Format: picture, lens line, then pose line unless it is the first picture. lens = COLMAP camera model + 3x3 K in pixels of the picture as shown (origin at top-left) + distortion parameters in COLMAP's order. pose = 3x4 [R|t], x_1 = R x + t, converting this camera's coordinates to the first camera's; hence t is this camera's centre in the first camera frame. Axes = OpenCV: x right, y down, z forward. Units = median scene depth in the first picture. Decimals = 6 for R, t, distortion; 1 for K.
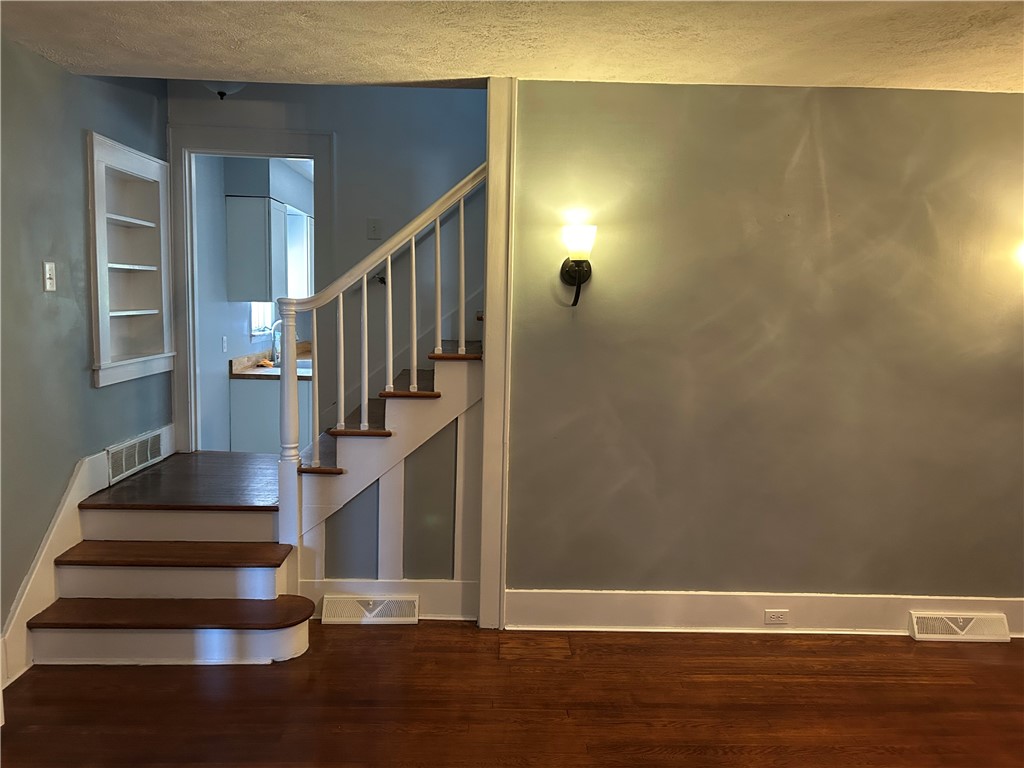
lens RADIAL K [[764.5, 0, 513.0], [0, 764.5, 383.1], [0, 0, 1]] dist [0.008672, -0.015480]
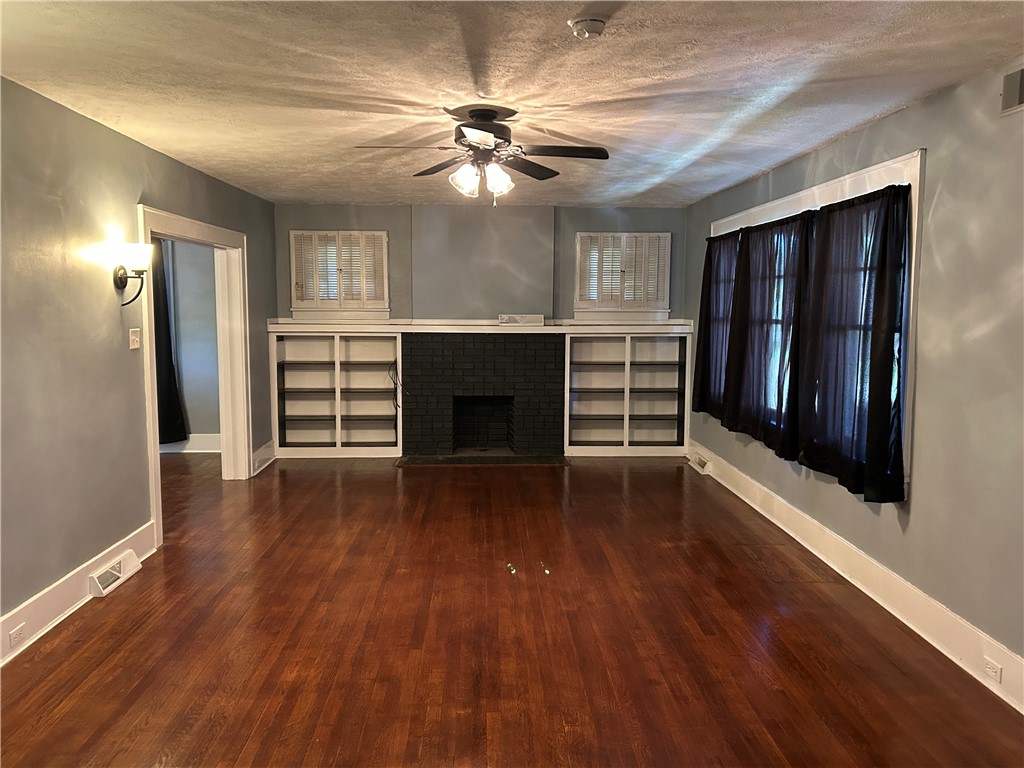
lens RADIAL K [[764.5, 0, 513.9], [0, 764.5, 382.9], [0, 0, 1]] dist [0.008672, -0.015480]
pose [[-0.017360, -0.128311, 0.991582, -0.560041], [0.112831, 0.985145, 0.129453, -0.045482], [-0.993463, 0.114128, -0.002625, 0.395351]]
